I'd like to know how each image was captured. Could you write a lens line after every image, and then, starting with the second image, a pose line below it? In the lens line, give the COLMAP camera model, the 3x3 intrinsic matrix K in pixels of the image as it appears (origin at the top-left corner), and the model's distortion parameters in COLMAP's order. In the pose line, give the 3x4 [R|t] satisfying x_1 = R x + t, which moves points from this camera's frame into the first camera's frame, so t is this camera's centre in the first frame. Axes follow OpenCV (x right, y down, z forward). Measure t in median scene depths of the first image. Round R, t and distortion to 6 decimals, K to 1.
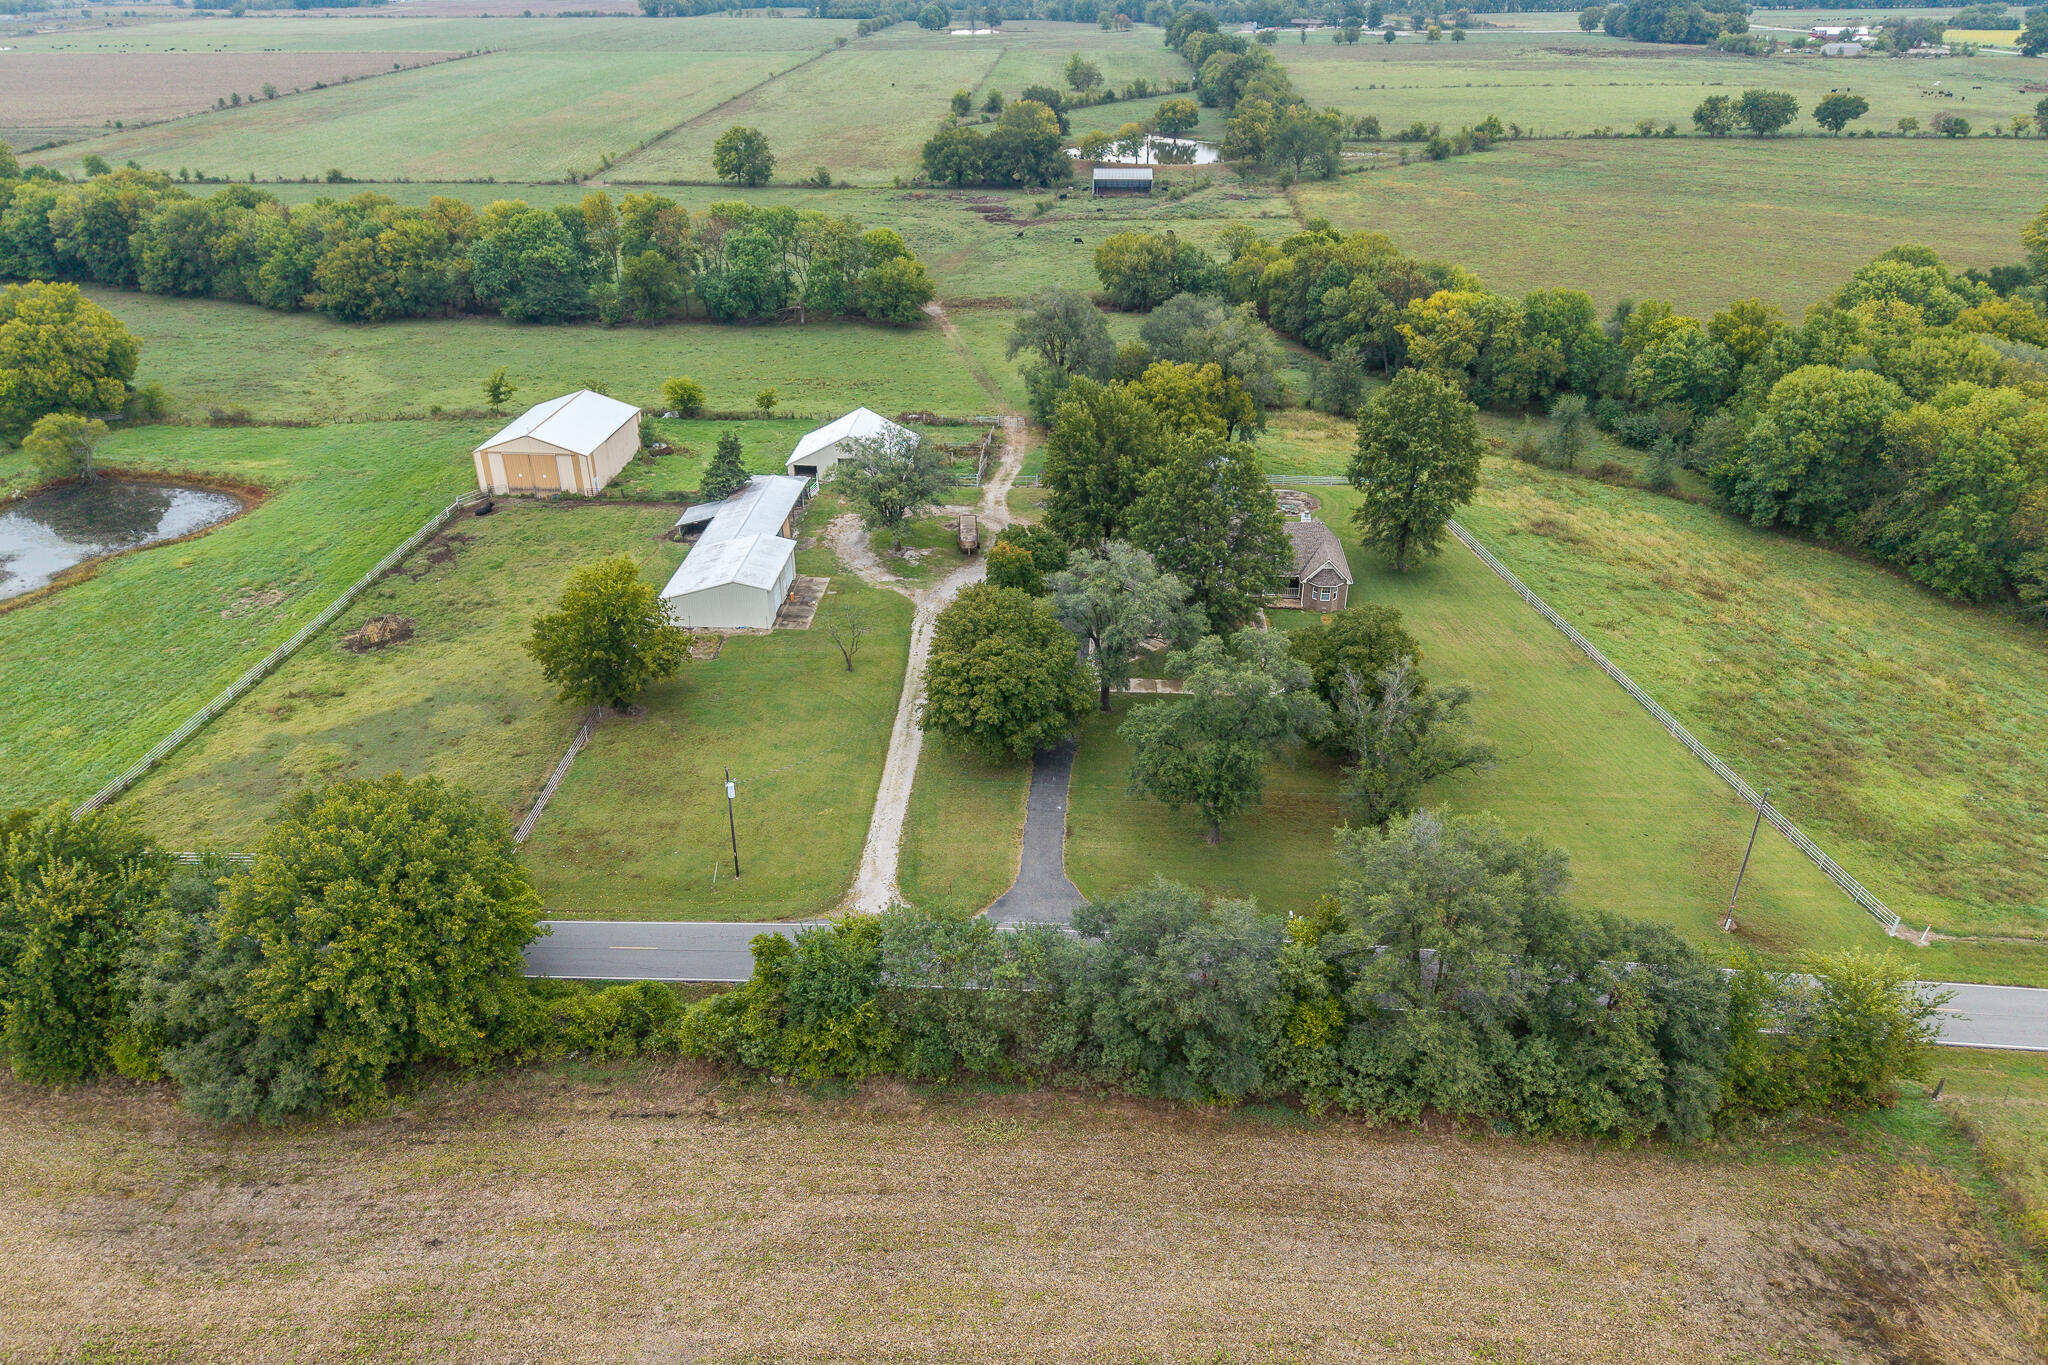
lens RADIAL K [[1396.5, 0, 1024.0], [0, 1396.5, 682.5], [0, 0, 1]] dist [0.006352, -0.003249]
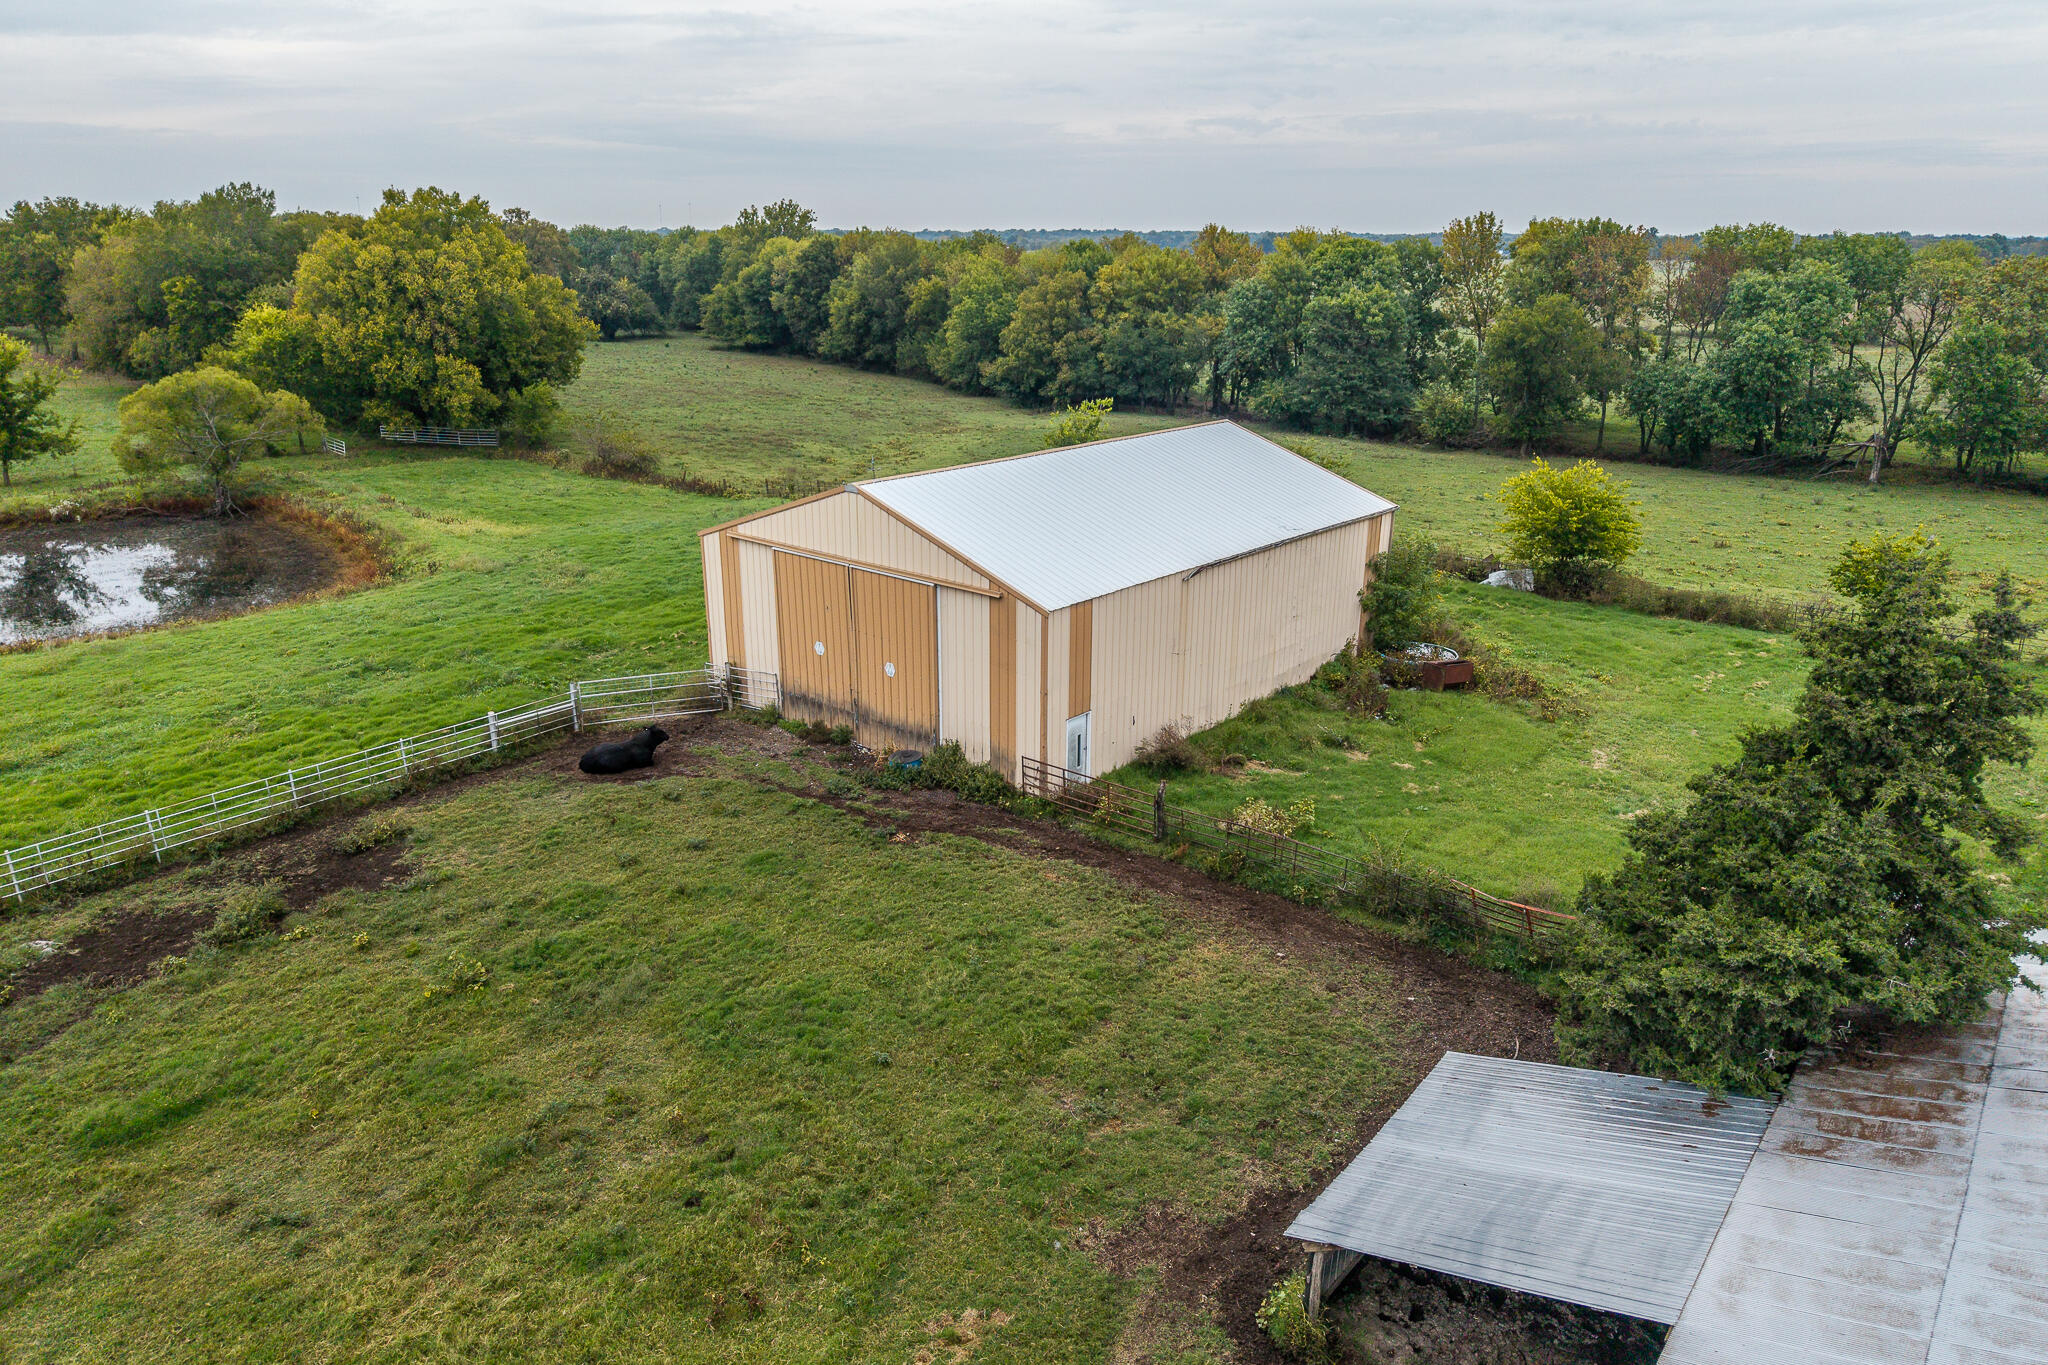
lens RADIAL K [[1353.3, 0, 1020.0], [0, 1353.3, 714.4], [0, 0, 1]] dist [0.027751, -0.022272]
pose [[0.812980, 0.198378, -0.547457, -0.168981], [-0.281097, 0.957077, -0.070623, -0.110189], [0.509949, 0.211304, 0.833848, 0.696870]]
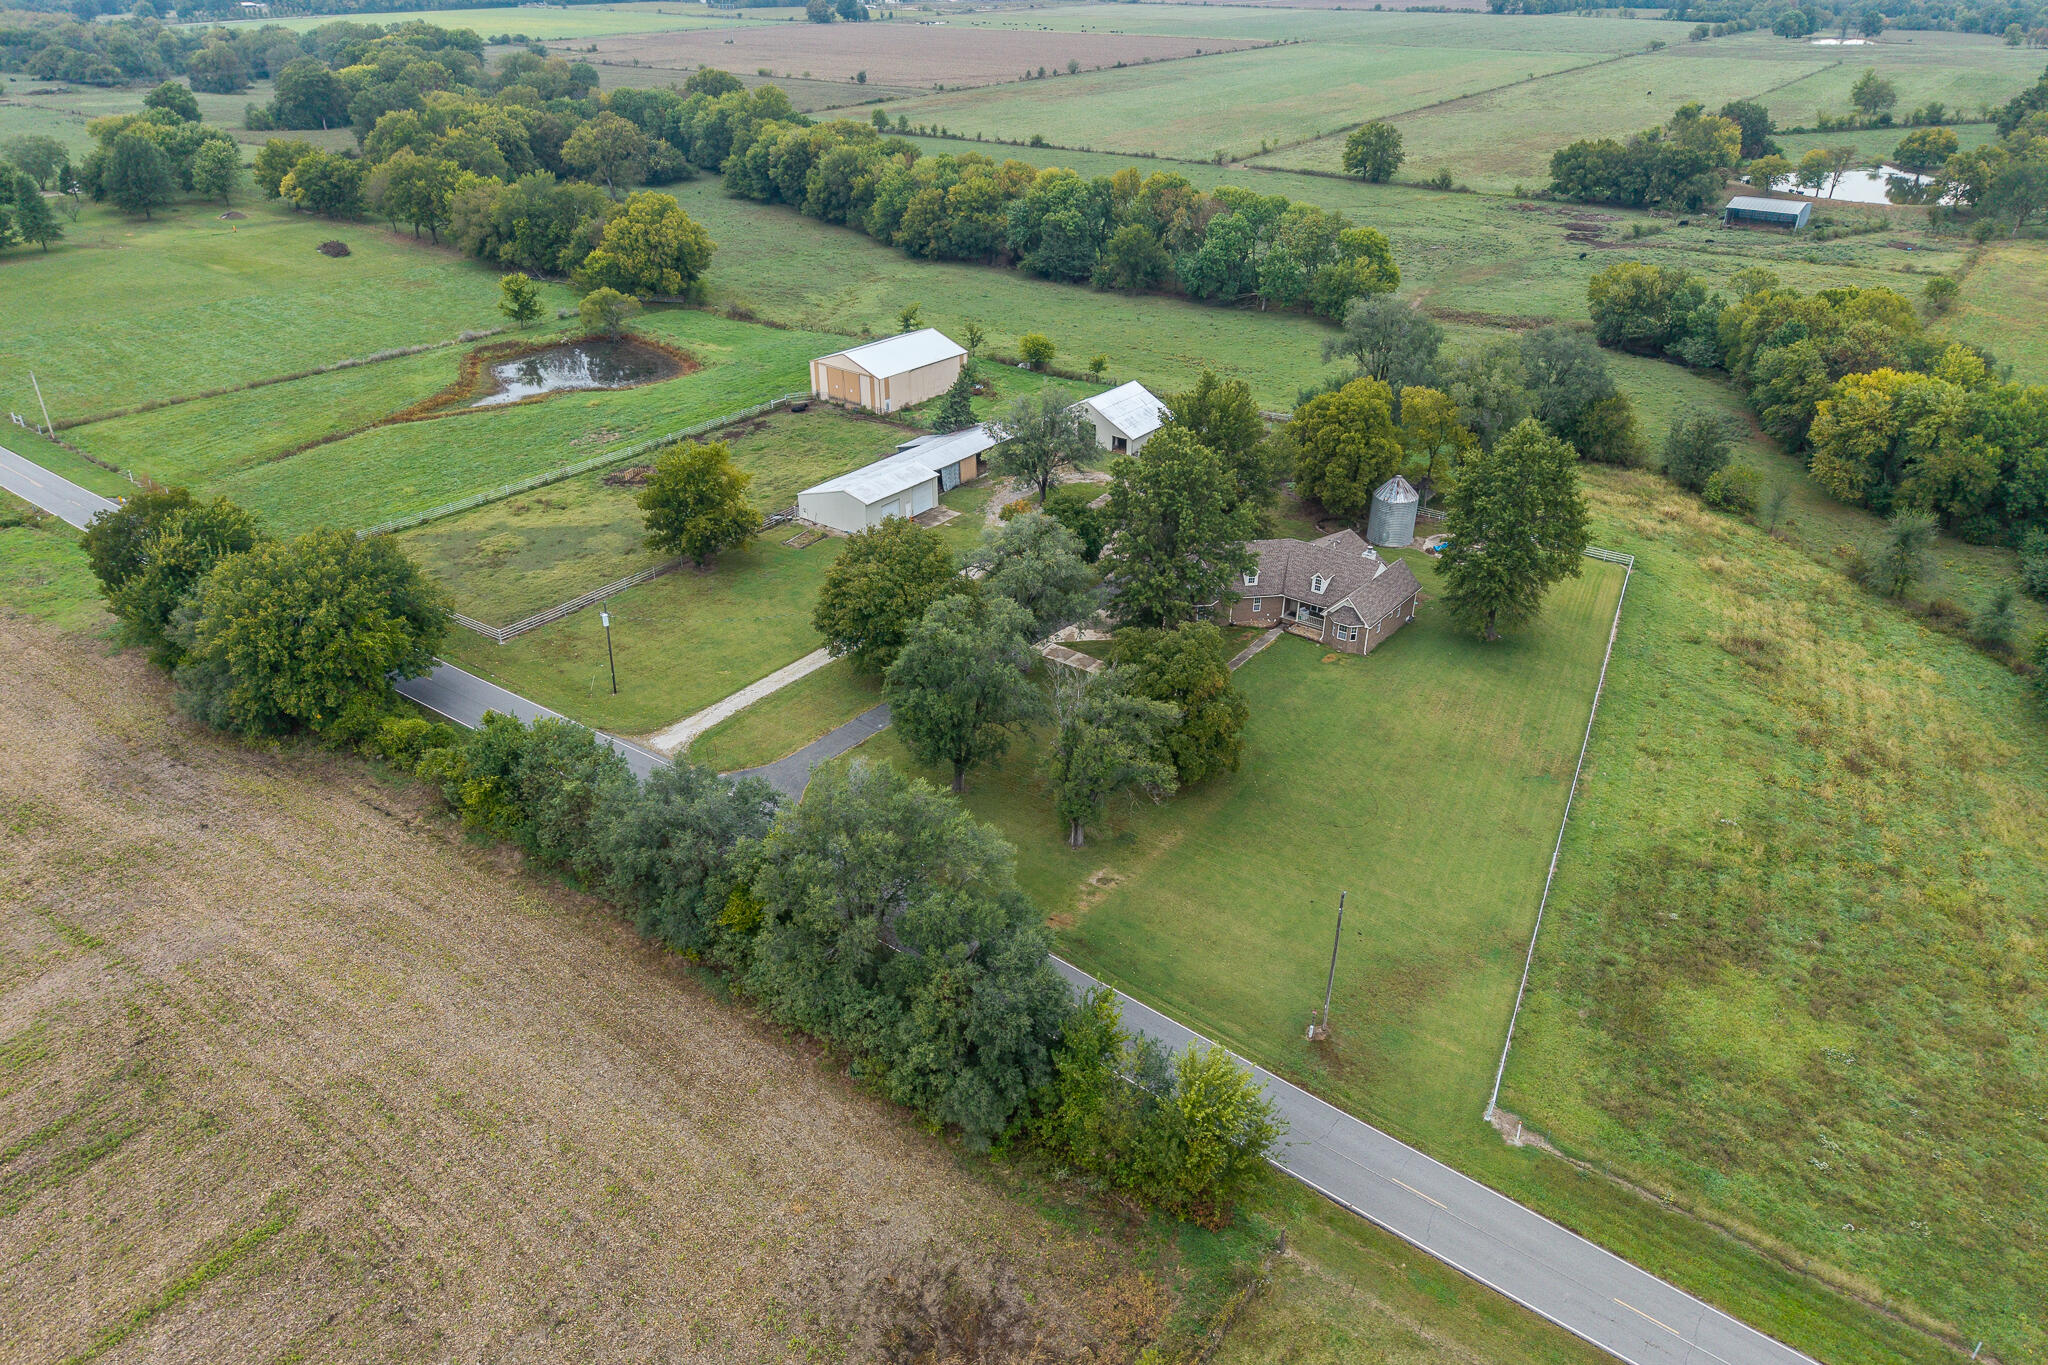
lens RADIAL K [[1353.3, 0, 1020.0], [0, 1353.3, 714.4], [0, 0, 1]] dist [0.027751, -0.022272]
pose [[0.830306, 0.281367, -0.481066, 0.349446], [-0.266184, 0.958591, 0.101238, -0.031844], [0.489631, 0.043993, 0.870819, 0.061184]]
